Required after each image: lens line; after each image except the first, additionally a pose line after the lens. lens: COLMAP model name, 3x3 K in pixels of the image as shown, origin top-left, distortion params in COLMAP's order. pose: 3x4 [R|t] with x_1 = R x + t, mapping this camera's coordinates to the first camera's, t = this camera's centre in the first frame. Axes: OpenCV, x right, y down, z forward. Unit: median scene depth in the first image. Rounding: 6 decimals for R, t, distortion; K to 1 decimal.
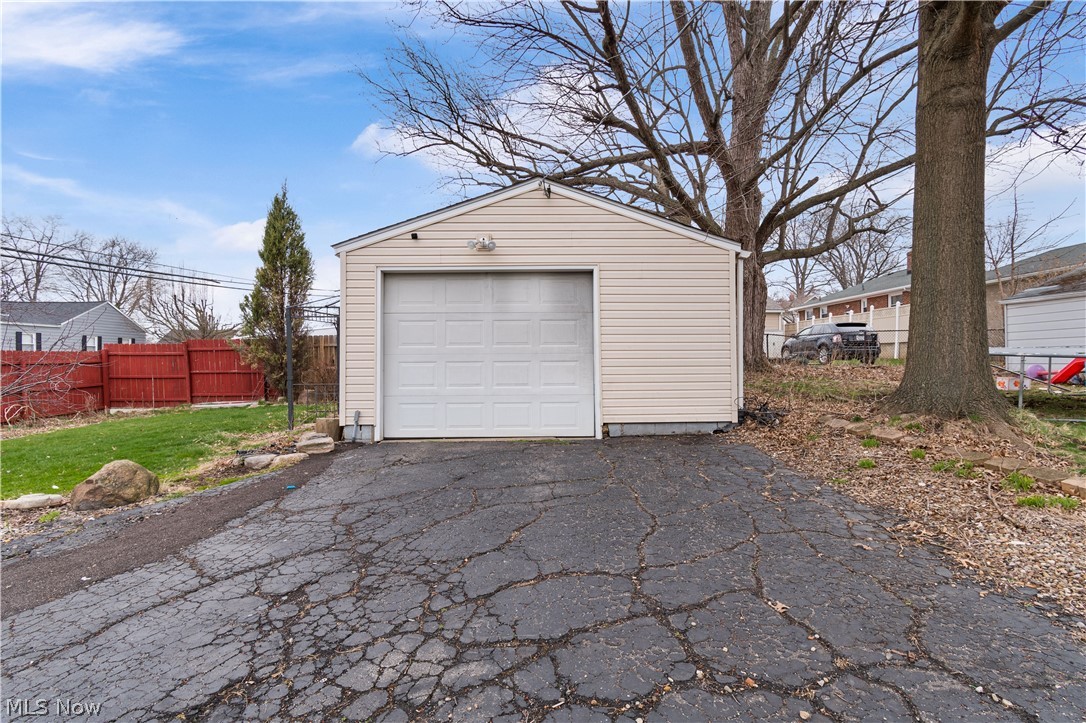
lens RADIAL K [[513.3, 0, 541.9], [0, 513.3, 357.5], [0, 0, 1]] dist [0.002317, 0.000108]
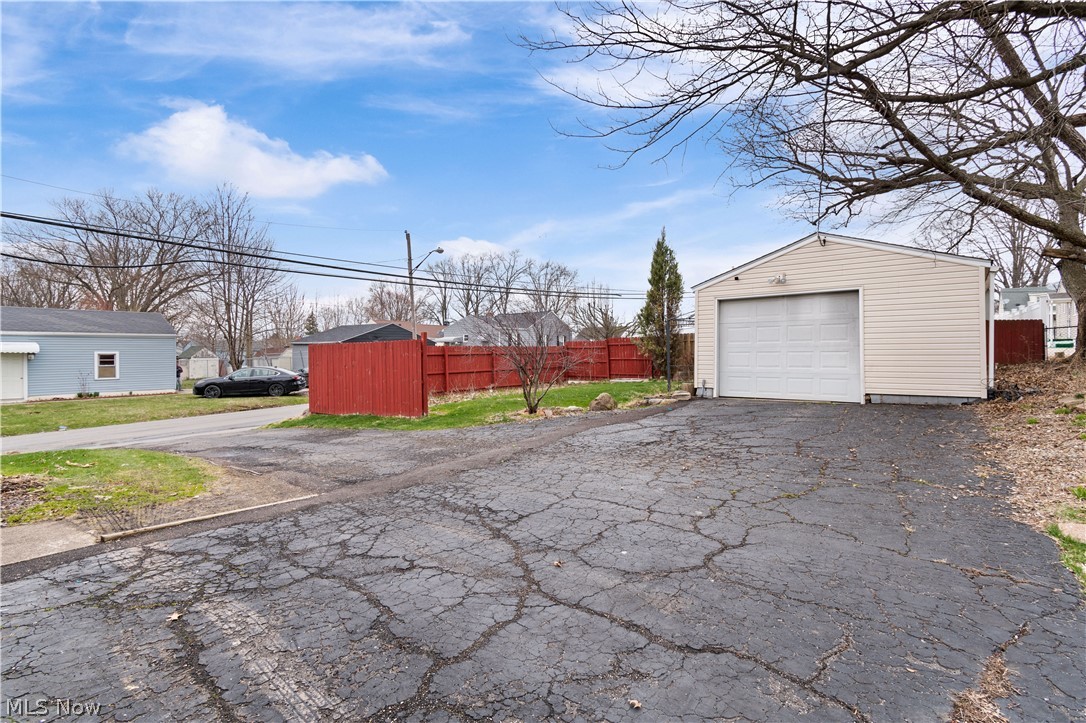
lens RADIAL K [[513.3, 0, 541.7], [0, 513.3, 354.6], [0, 0, 1]] dist [0.002317, 0.000108]
pose [[0.768000, 0.001302, -0.640448, 0.176371], [0.007700, 0.999907, 0.011266, -0.003963], [0.640403, -0.013584, 0.767919, -0.367340]]
